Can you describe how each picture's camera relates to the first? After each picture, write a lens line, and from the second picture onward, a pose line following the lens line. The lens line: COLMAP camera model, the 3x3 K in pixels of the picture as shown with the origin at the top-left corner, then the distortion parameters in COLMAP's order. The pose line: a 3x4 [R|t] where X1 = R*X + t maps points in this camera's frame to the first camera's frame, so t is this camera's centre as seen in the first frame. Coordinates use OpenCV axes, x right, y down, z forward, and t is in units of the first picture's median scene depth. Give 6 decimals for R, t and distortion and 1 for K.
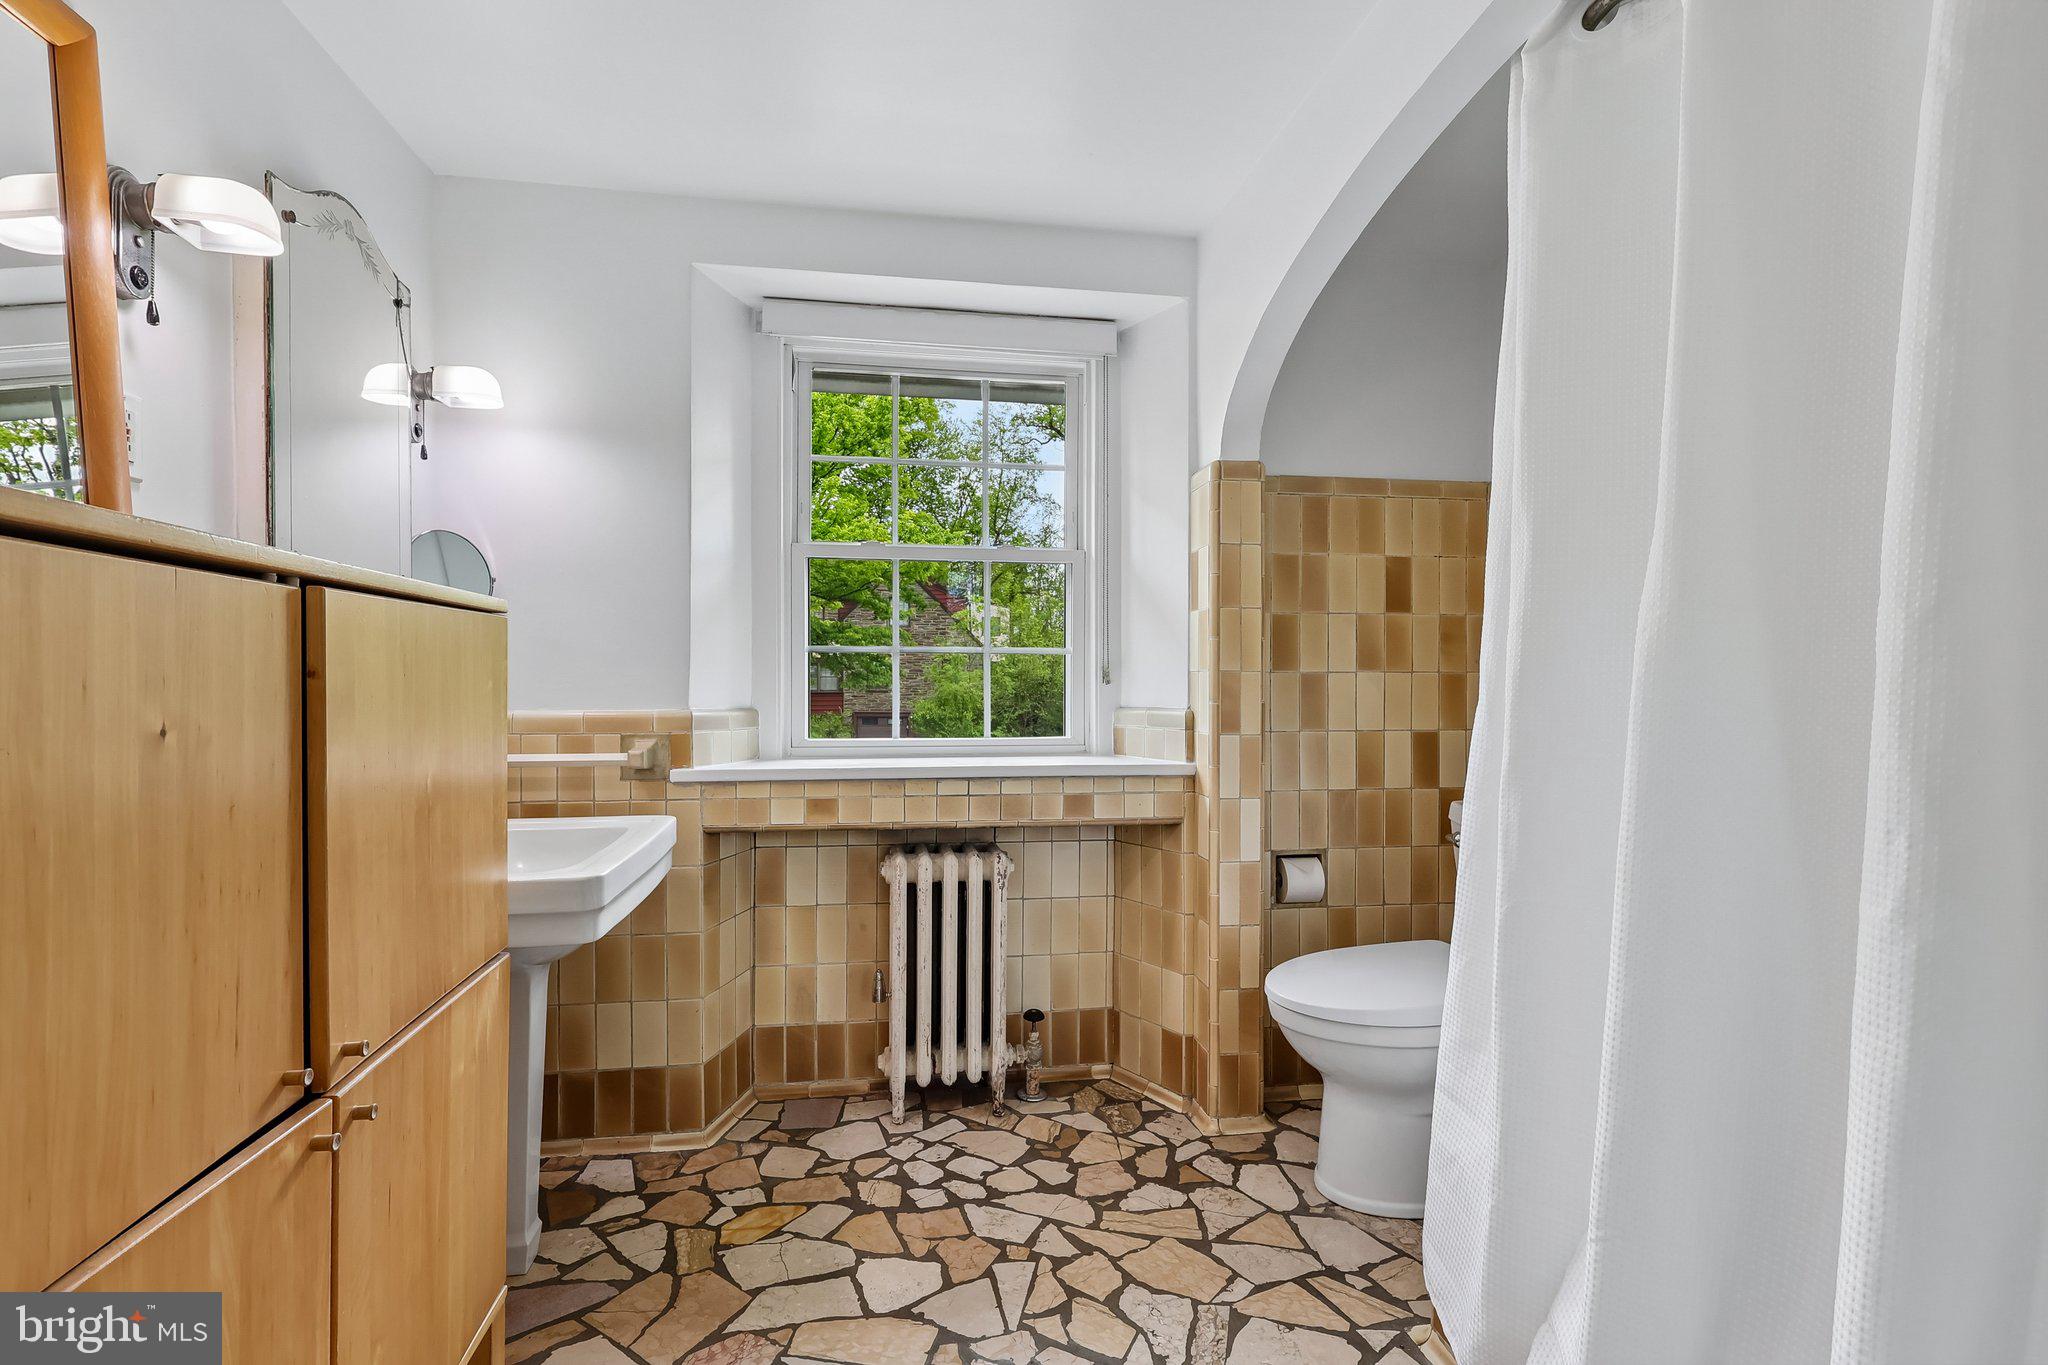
lens RADIAL K [[950.8, 0, 1031.0], [0, 950.8, 691.4], [0, 0, 1]] dist [0.001615, -0.000737]
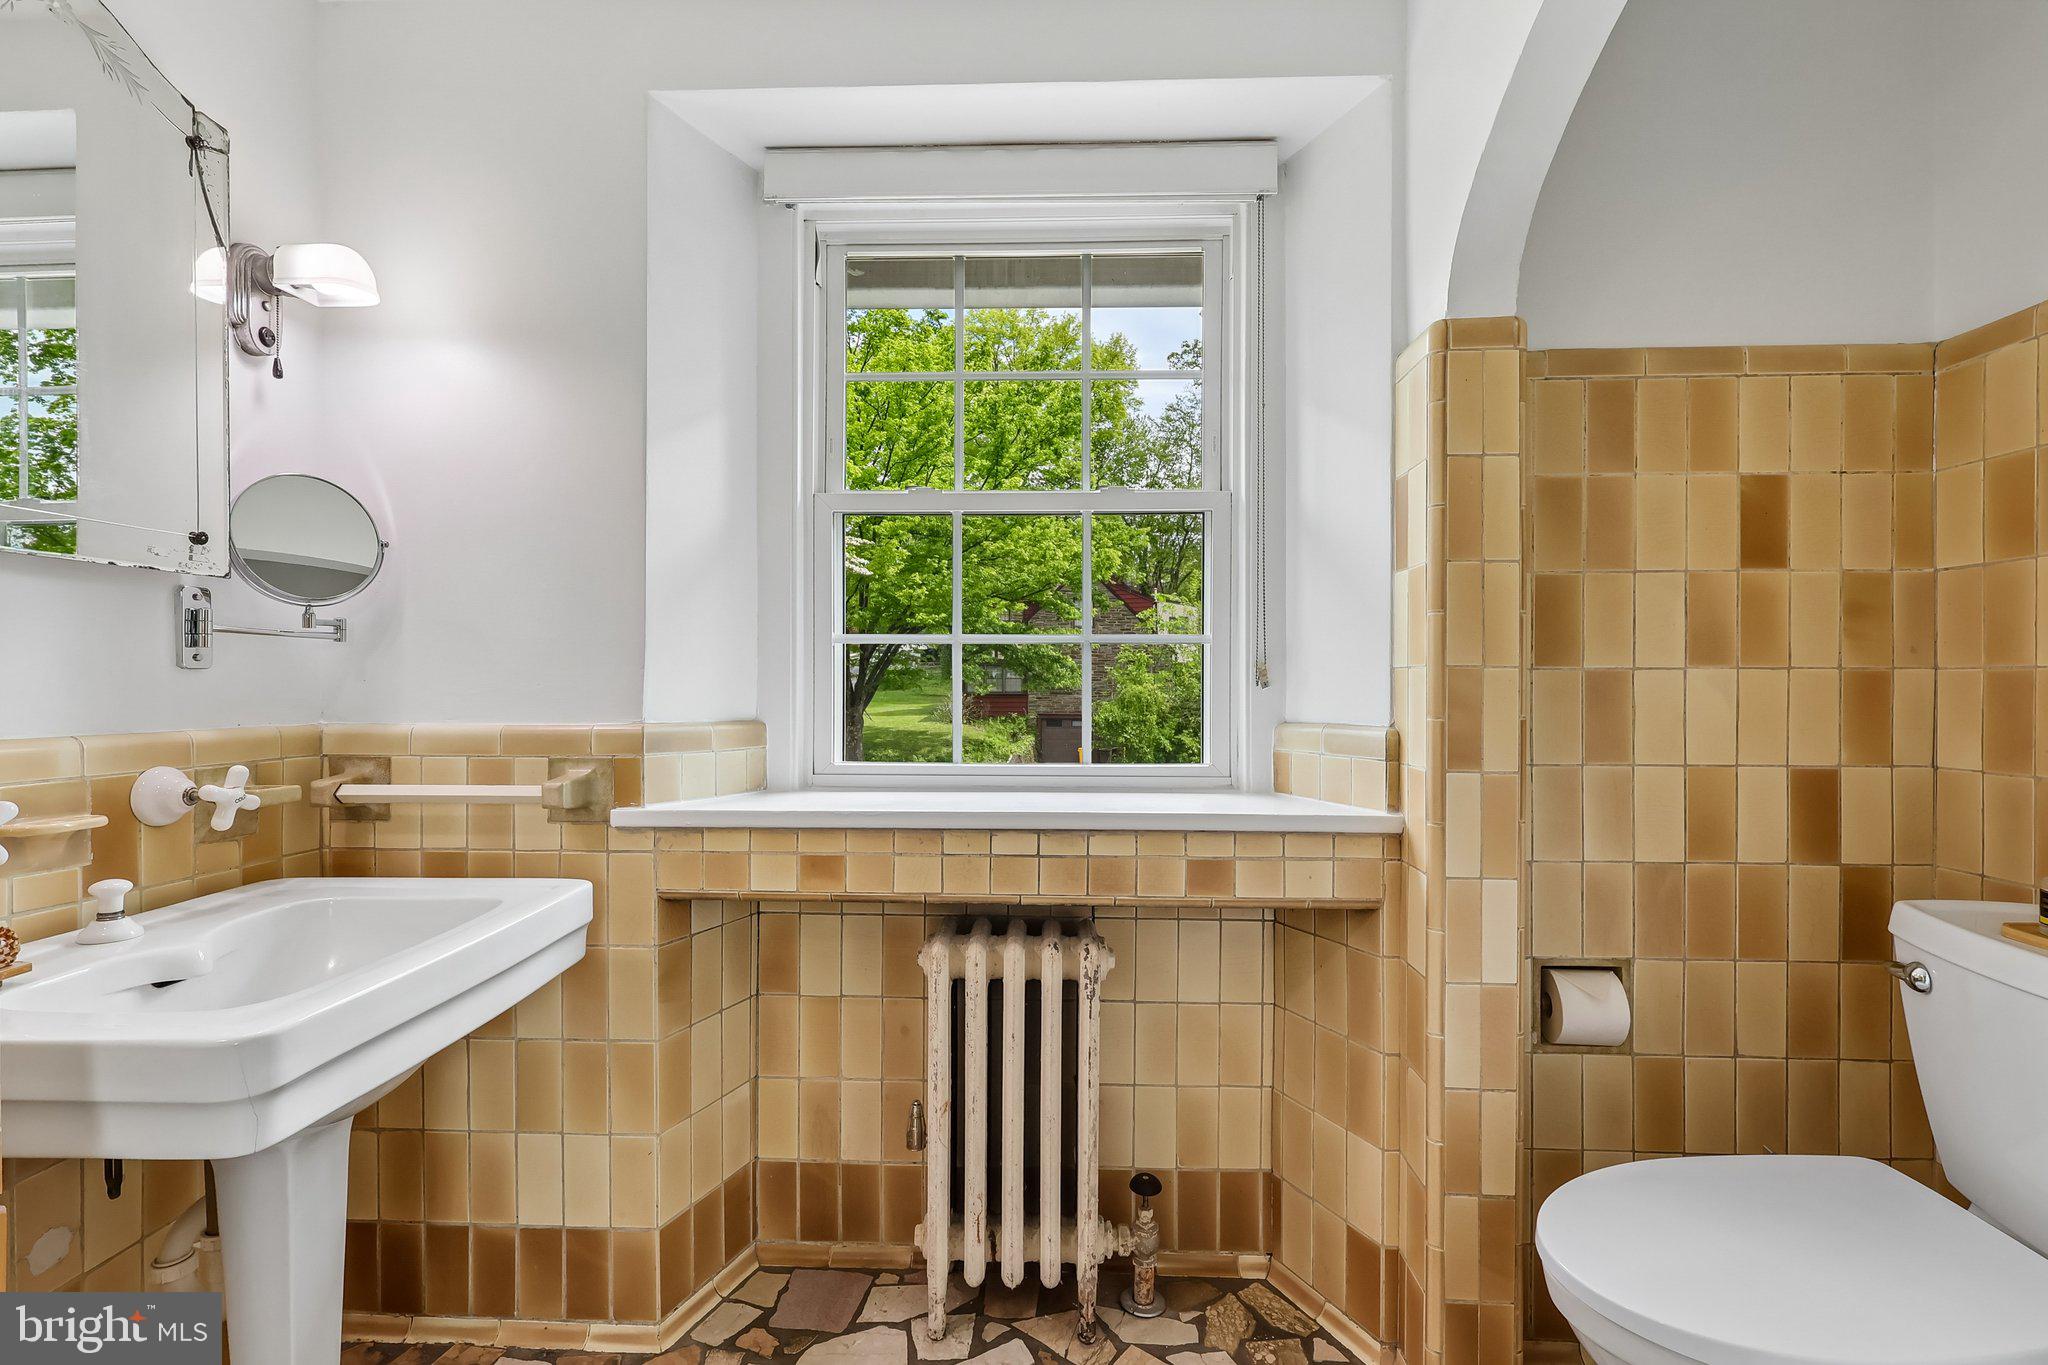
lens RADIAL K [[950.8, 0, 1023.2], [0, 950.8, 689.7], [0, 0, 1]] dist [0.001615, -0.000737]
pose [[0.978554, 0.001466, -0.205986, 0.057064], [-0.002180, 0.999992, -0.003241, -0.004005], [0.205980, 0.003620, 0.978549, 0.333672]]
